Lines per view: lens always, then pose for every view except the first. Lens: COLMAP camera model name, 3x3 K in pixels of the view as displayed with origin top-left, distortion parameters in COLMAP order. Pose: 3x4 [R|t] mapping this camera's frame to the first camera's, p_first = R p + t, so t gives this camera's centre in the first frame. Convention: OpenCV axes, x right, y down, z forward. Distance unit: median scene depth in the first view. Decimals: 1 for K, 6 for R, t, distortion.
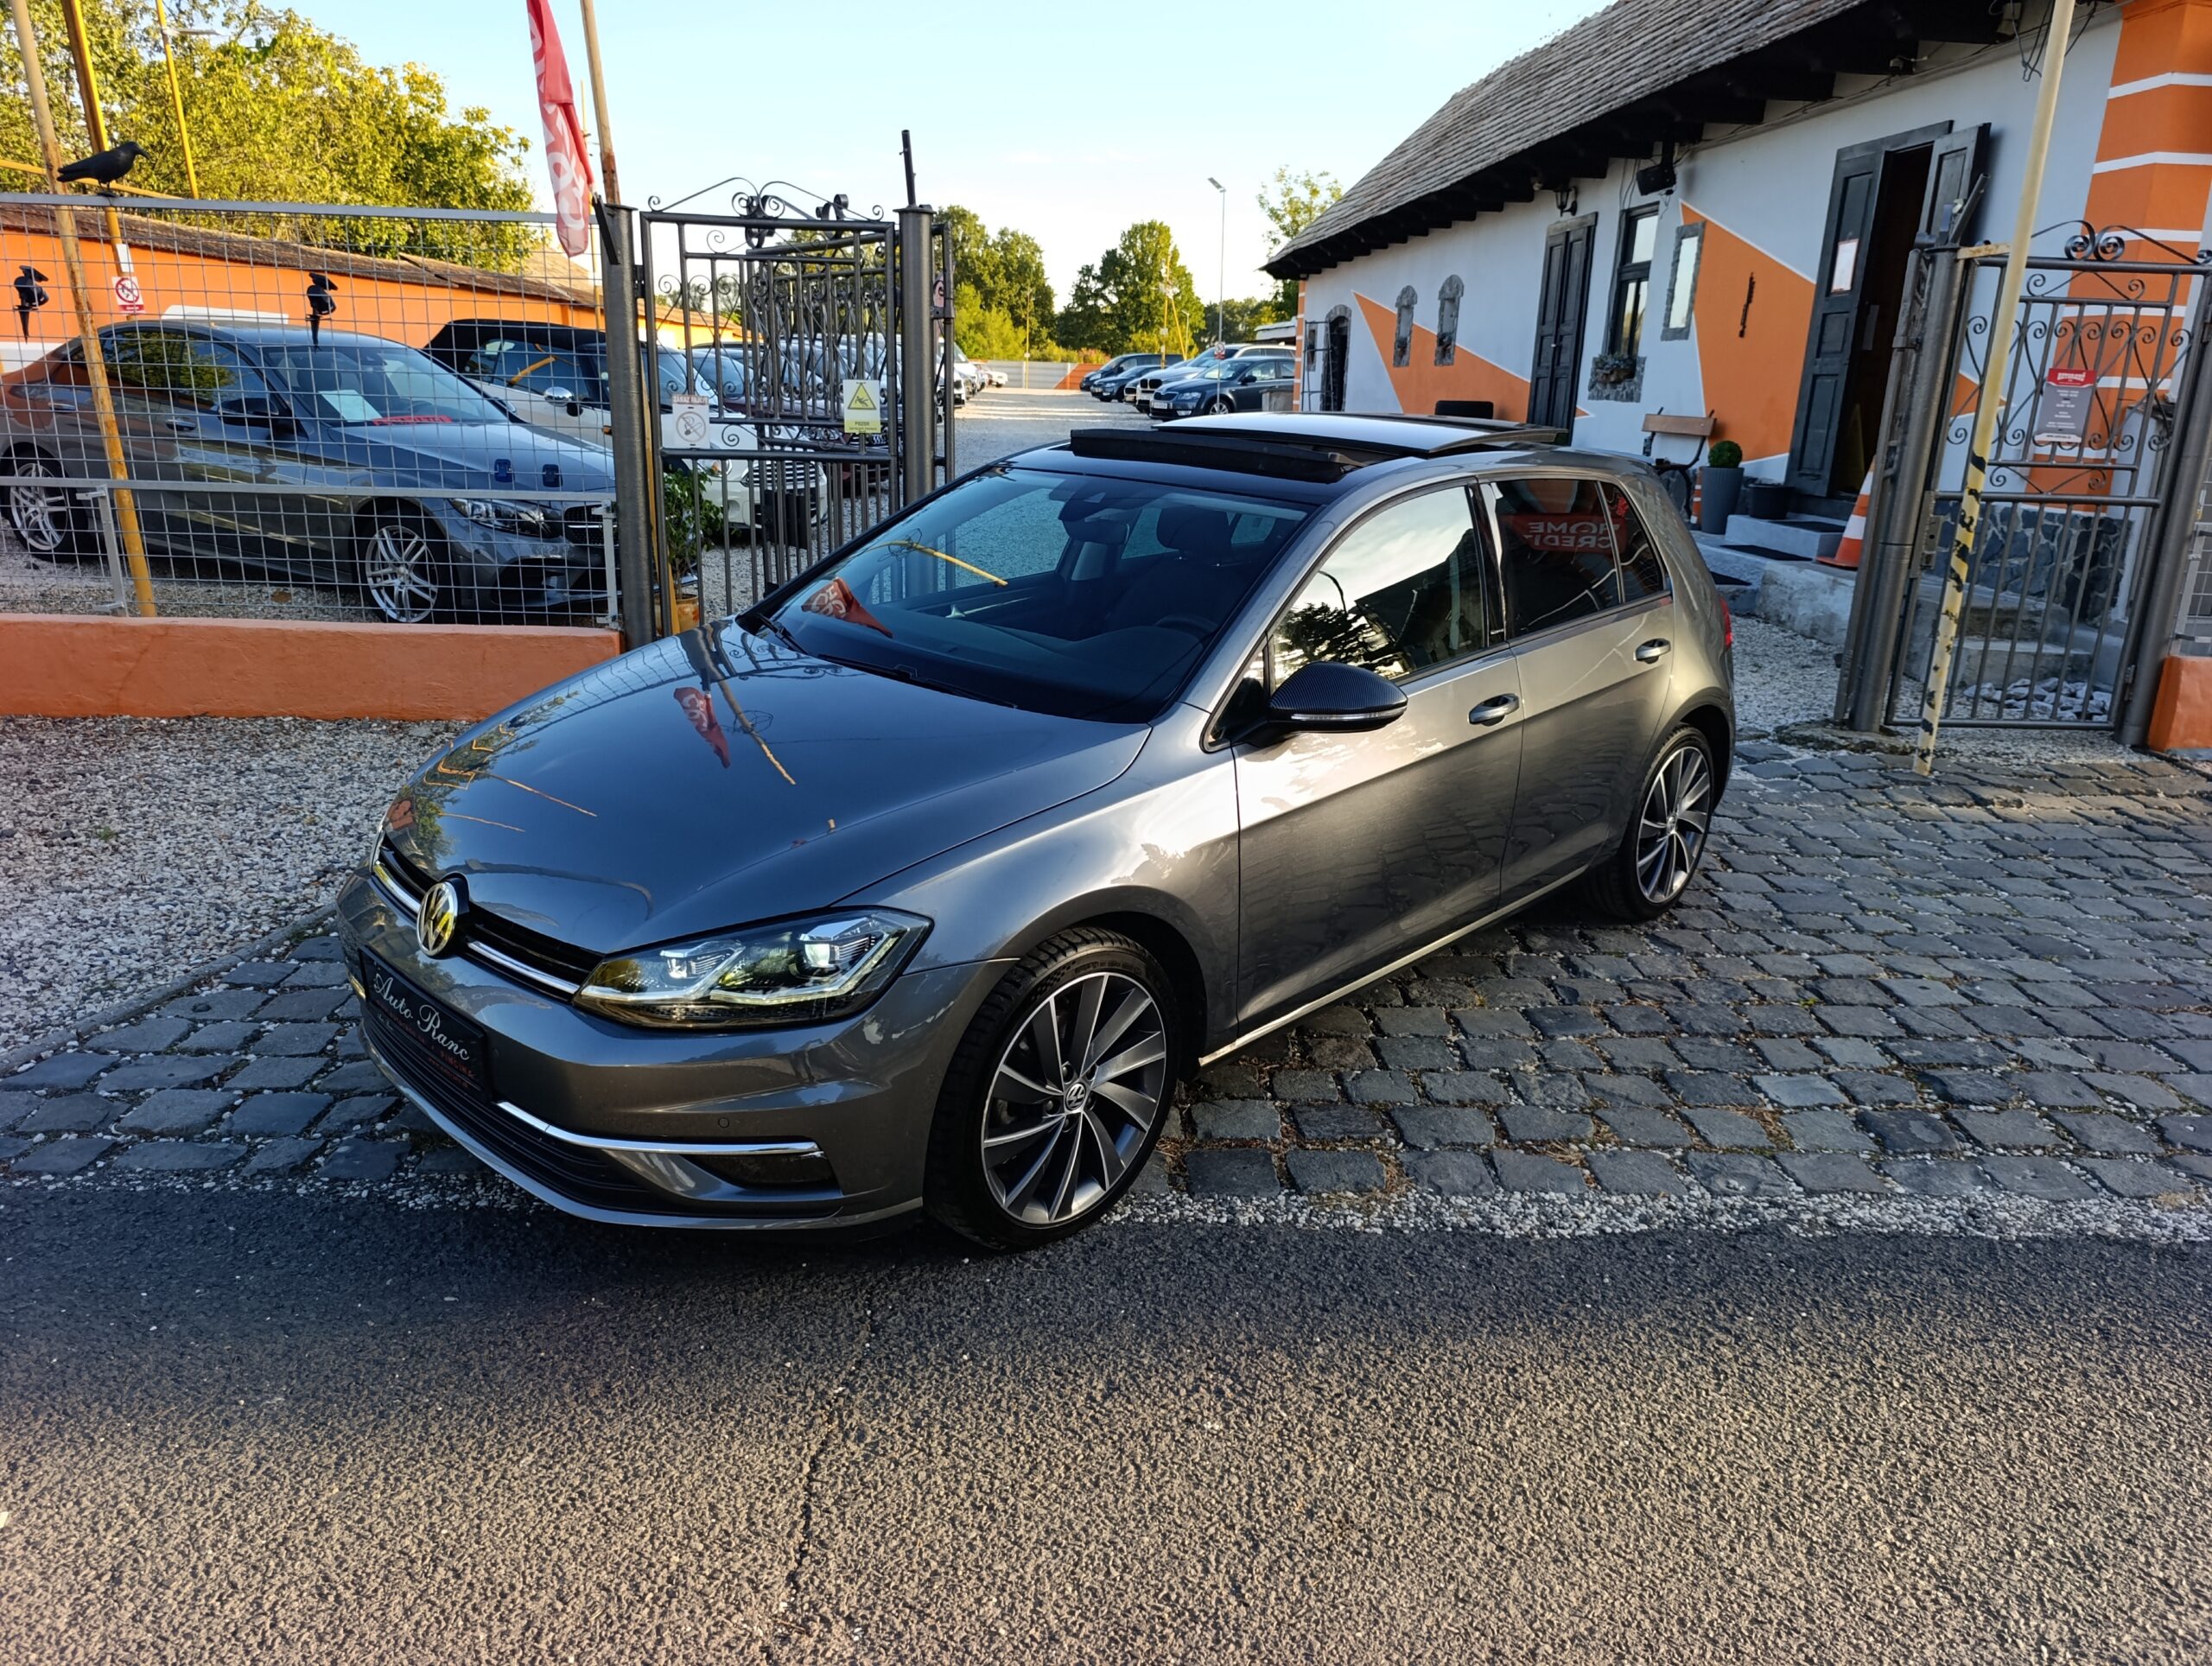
lens RADIAL K [[1504.9, 0, 1120.6], [0, 1504.9, 835.7], [0, 0, 1]] dist [0.002959, -0.019197]
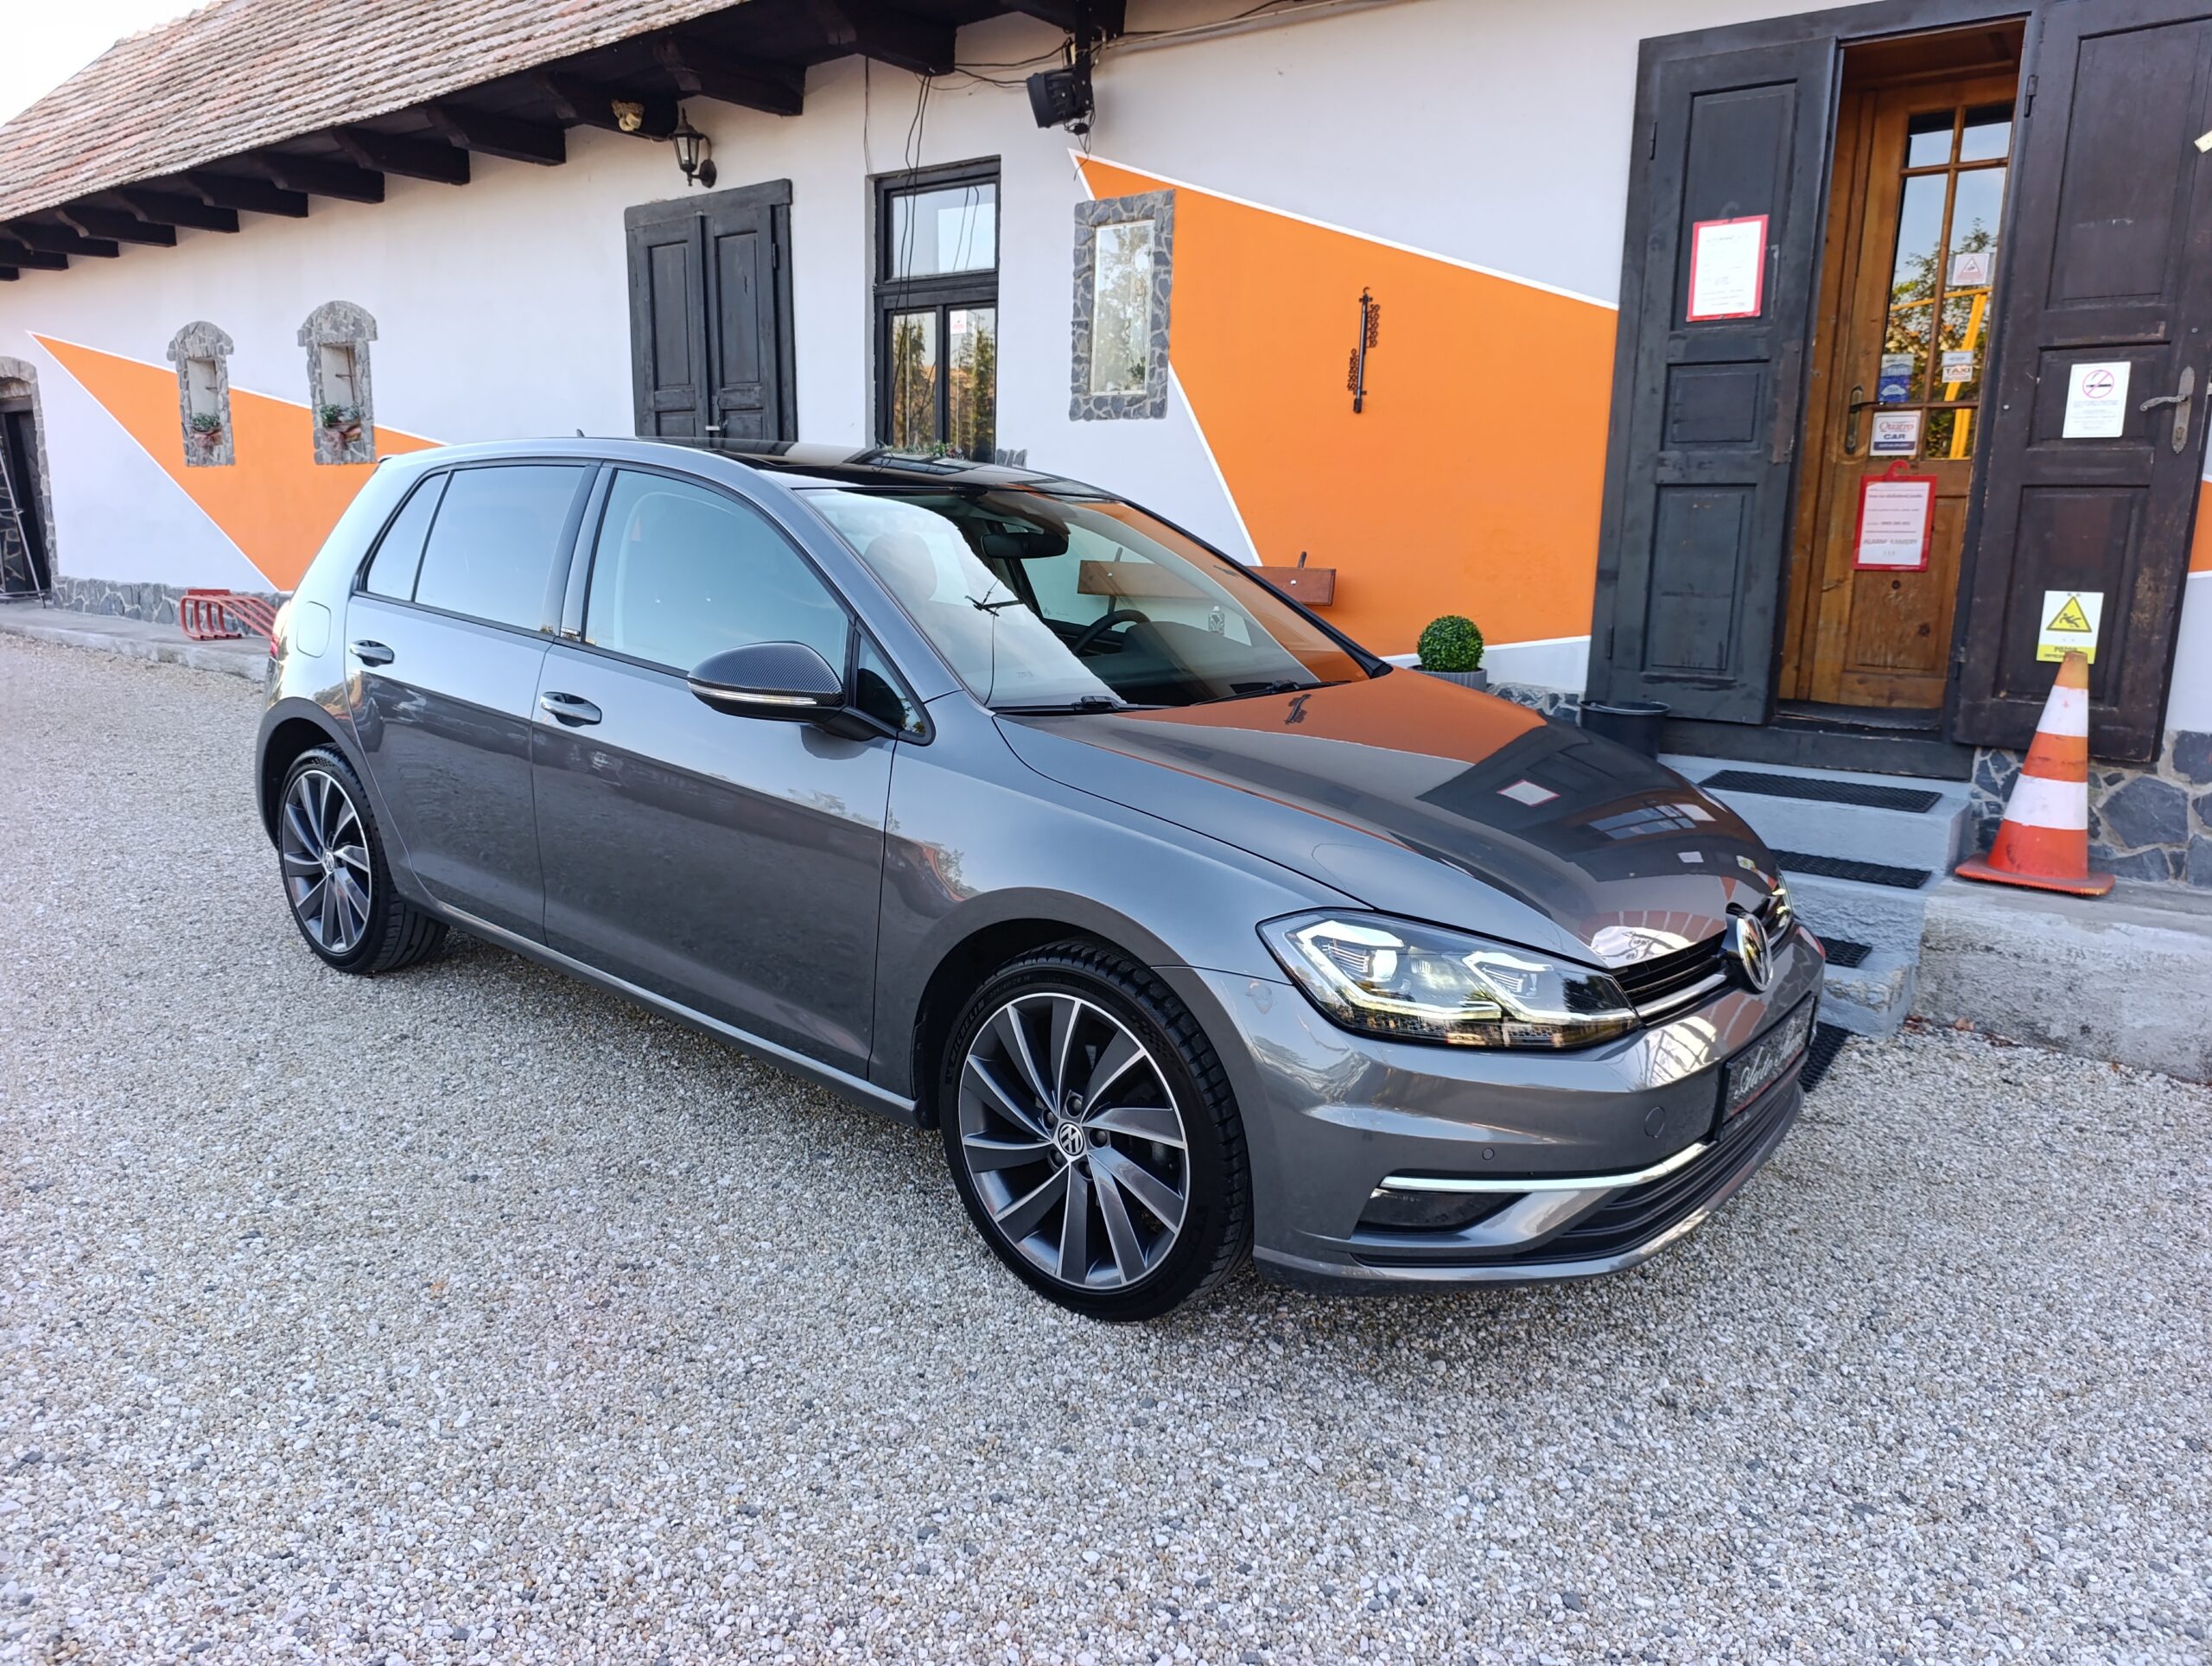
lens RADIAL K [[1504.9, 0, 1099.8], [0, 1504.9, 830.6], [0, 0, 1]] dist [0.002959, -0.019197]
pose [[0.662061, -0.174850, 0.728768, -0.138234], [0.220804, 0.974750, 0.033275, -0.684014], [-0.716185, 0.138885, 0.683951, 2.191054]]
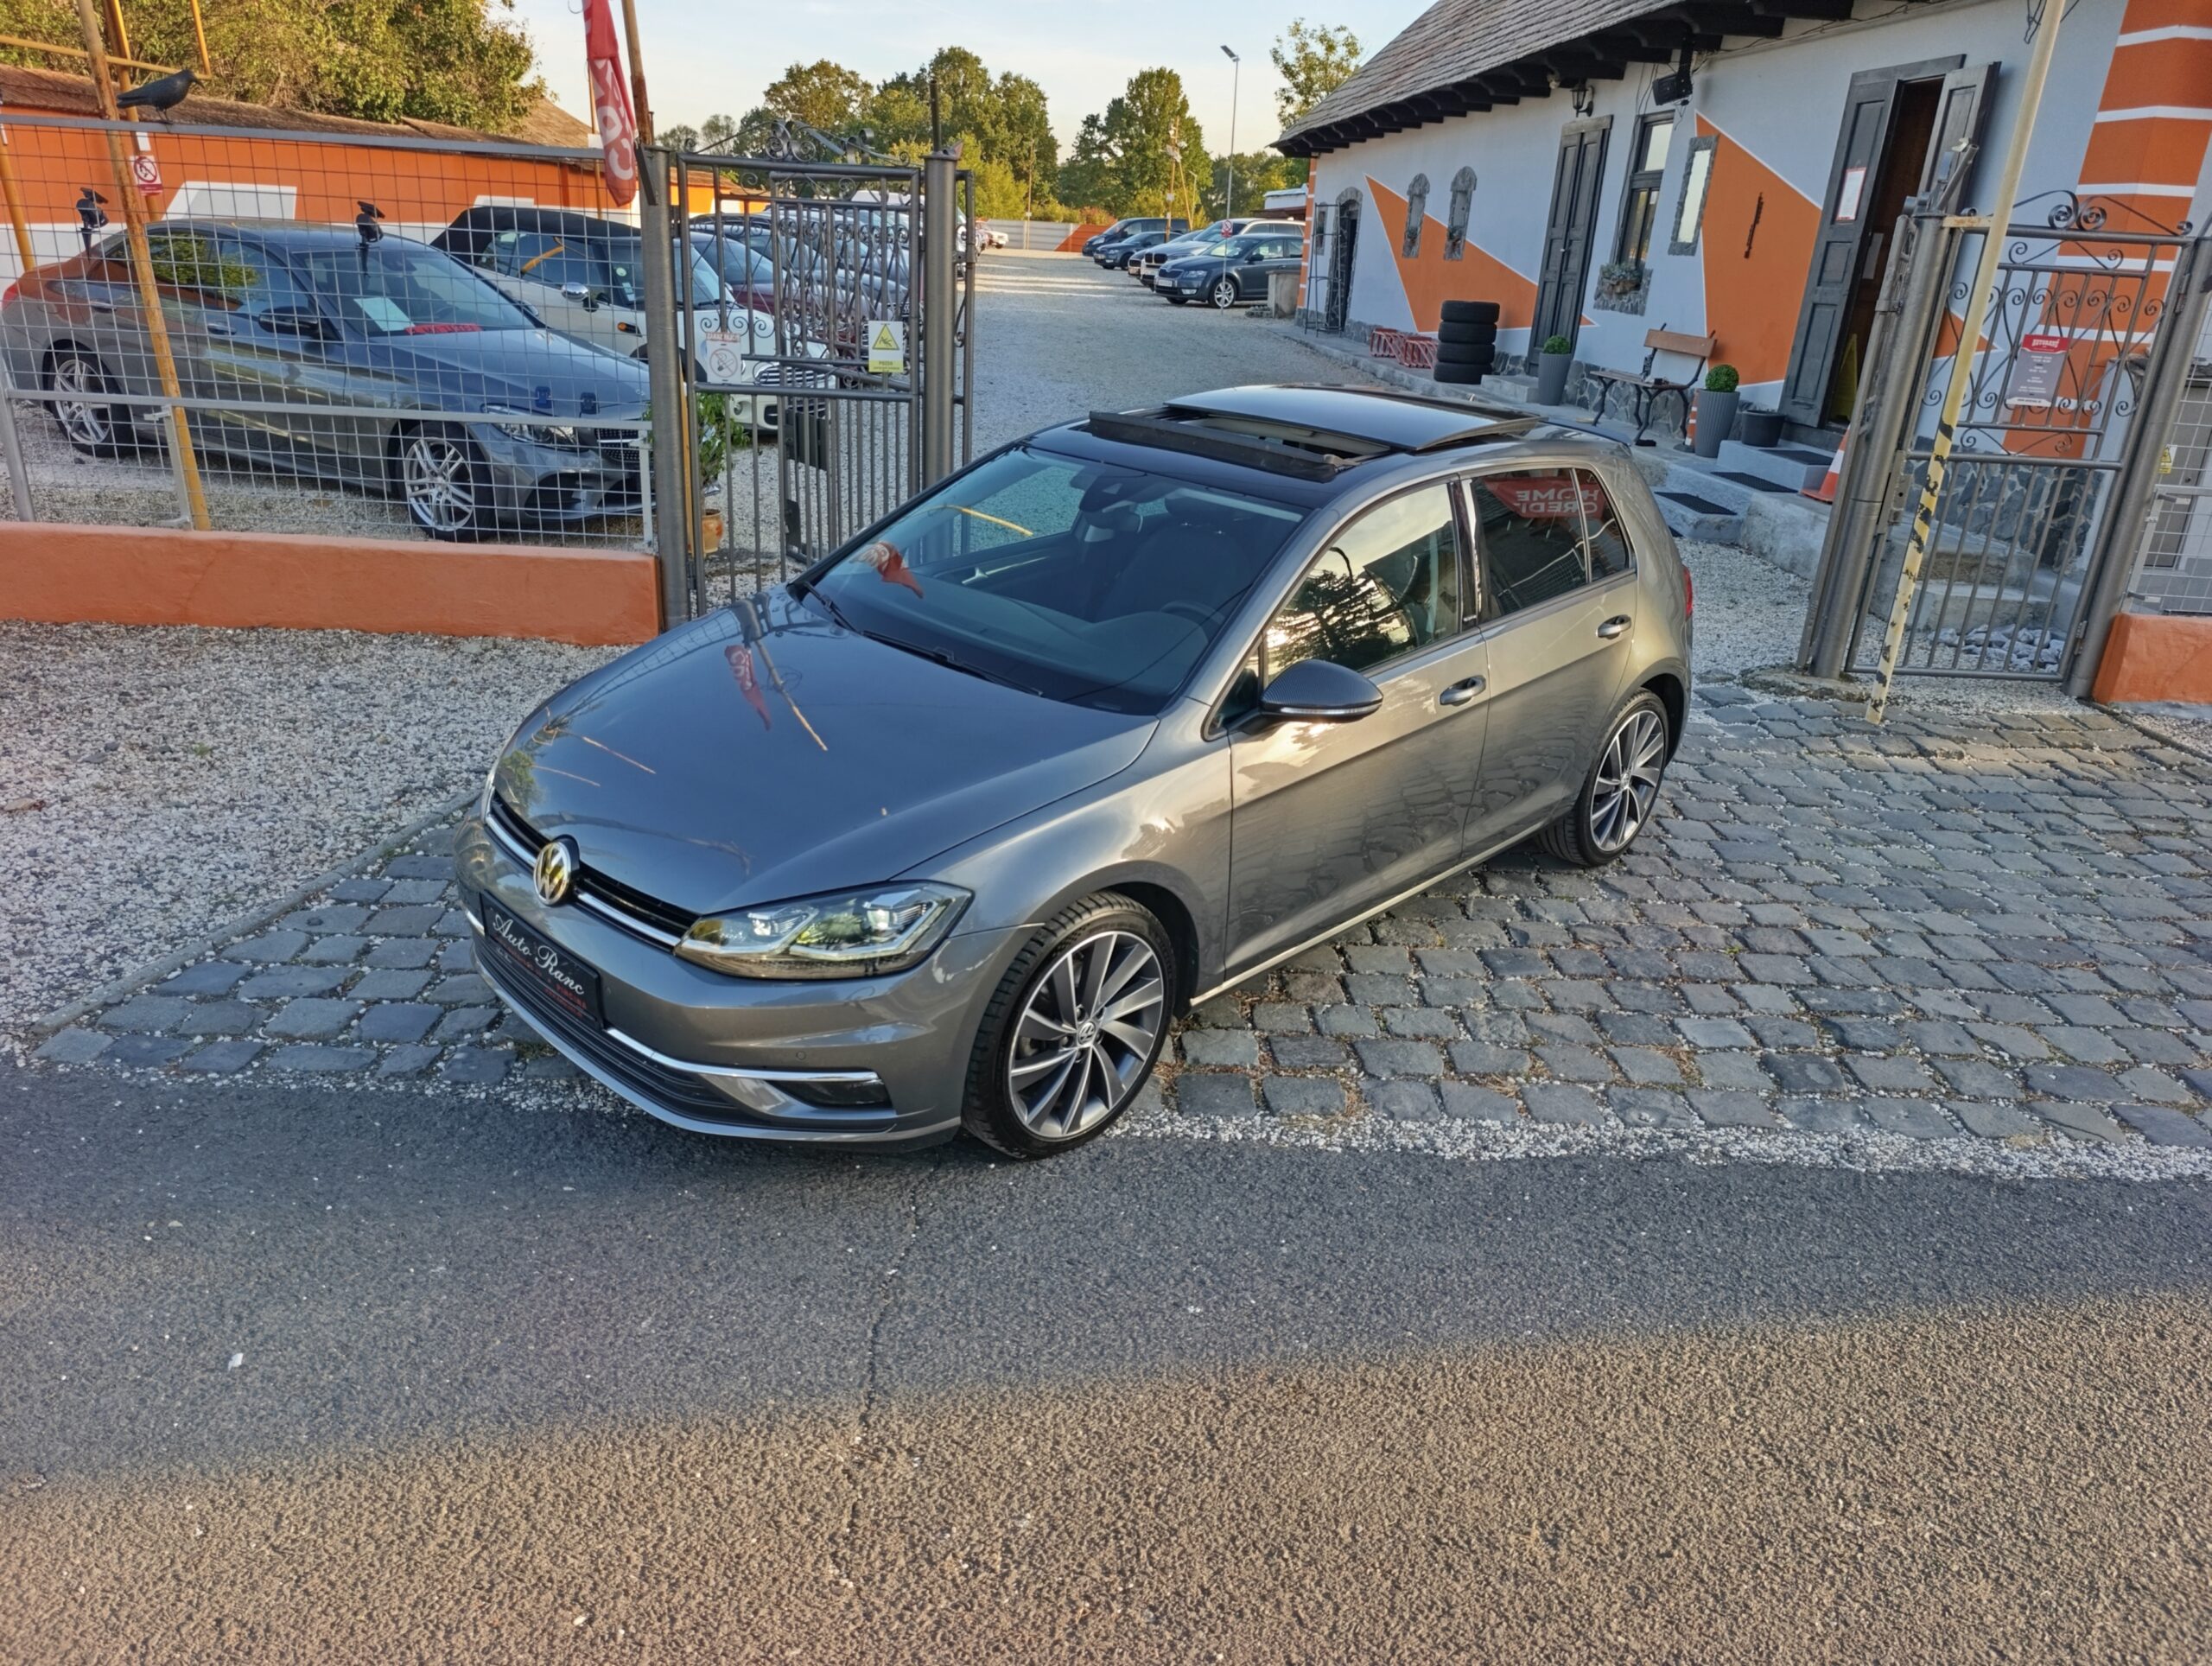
lens RADIAL K [[1504.9, 0, 1101.4], [0, 1504.9, 846.8], [0, 0, 1]] dist [0.002959, -0.019197]
pose [[0.999623, 0.027236, -0.003508, -0.013158], [-0.026803, 0.995472, 0.091199, -0.058520], [0.005976, -0.091071, 0.995826, -0.119002]]
